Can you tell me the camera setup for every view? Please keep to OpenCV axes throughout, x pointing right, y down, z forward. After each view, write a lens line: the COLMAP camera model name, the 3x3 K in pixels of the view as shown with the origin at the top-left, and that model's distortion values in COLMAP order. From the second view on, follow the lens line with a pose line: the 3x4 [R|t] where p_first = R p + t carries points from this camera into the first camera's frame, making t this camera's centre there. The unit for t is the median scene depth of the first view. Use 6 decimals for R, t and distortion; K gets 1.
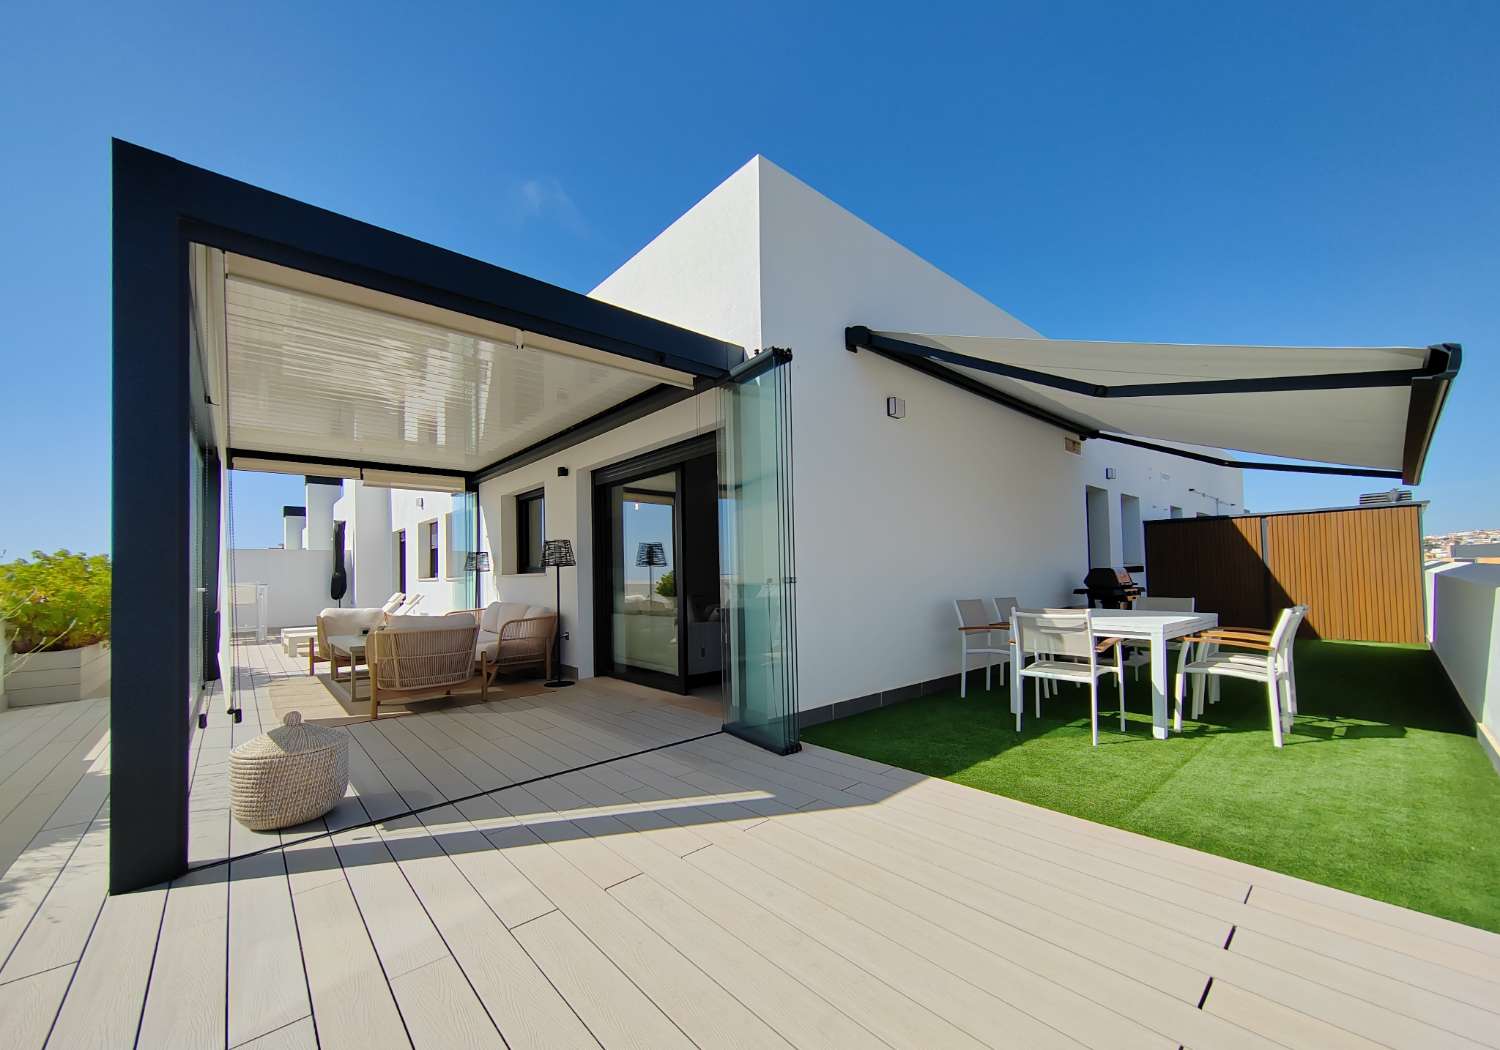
lens RADIAL K [[574.6, 0, 751.7], [0, 574.6, 563.6], [0, 0, 1]] dist [0.000638, 0.000094]
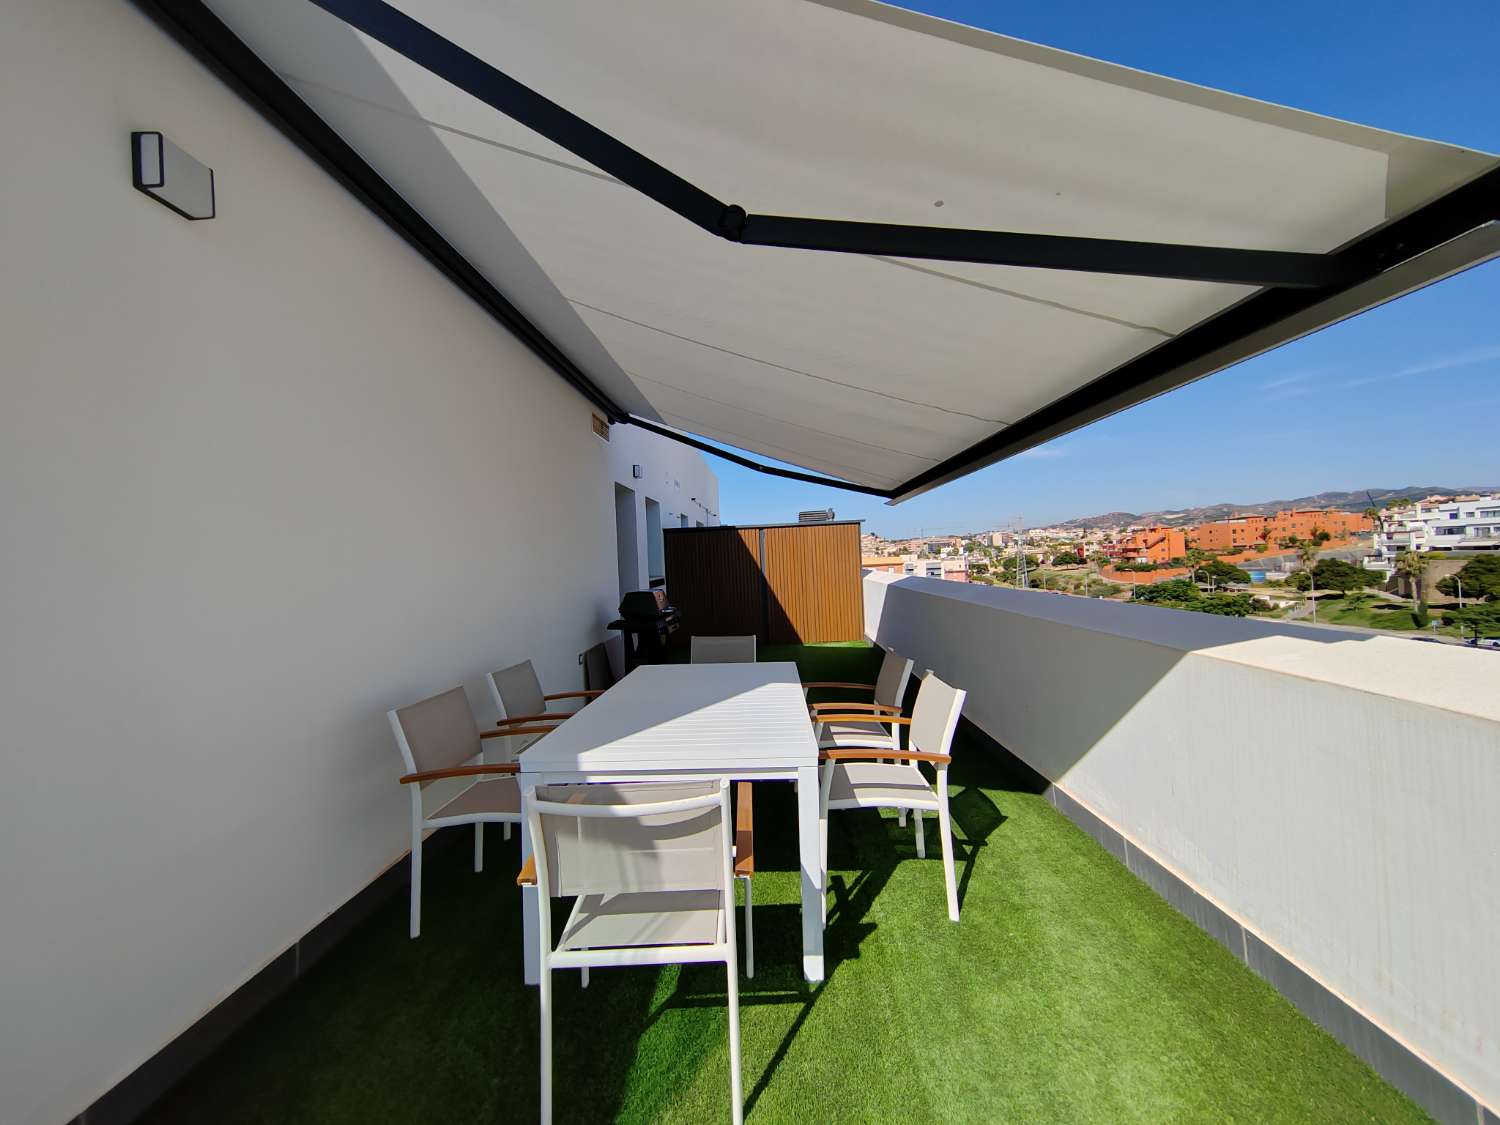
lens RADIAL K [[592.3, 0, 754.9], [0, 592.3, 556.0], [0, 0, 1]] dist [0.001786, 0.000196]
pose [[0.697798, -0.004622, 0.716279, 0.142980], [0.015768, 0.999836, -0.008910, -0.027072], [-0.716121, 0.017512, 0.697757, 0.315580]]
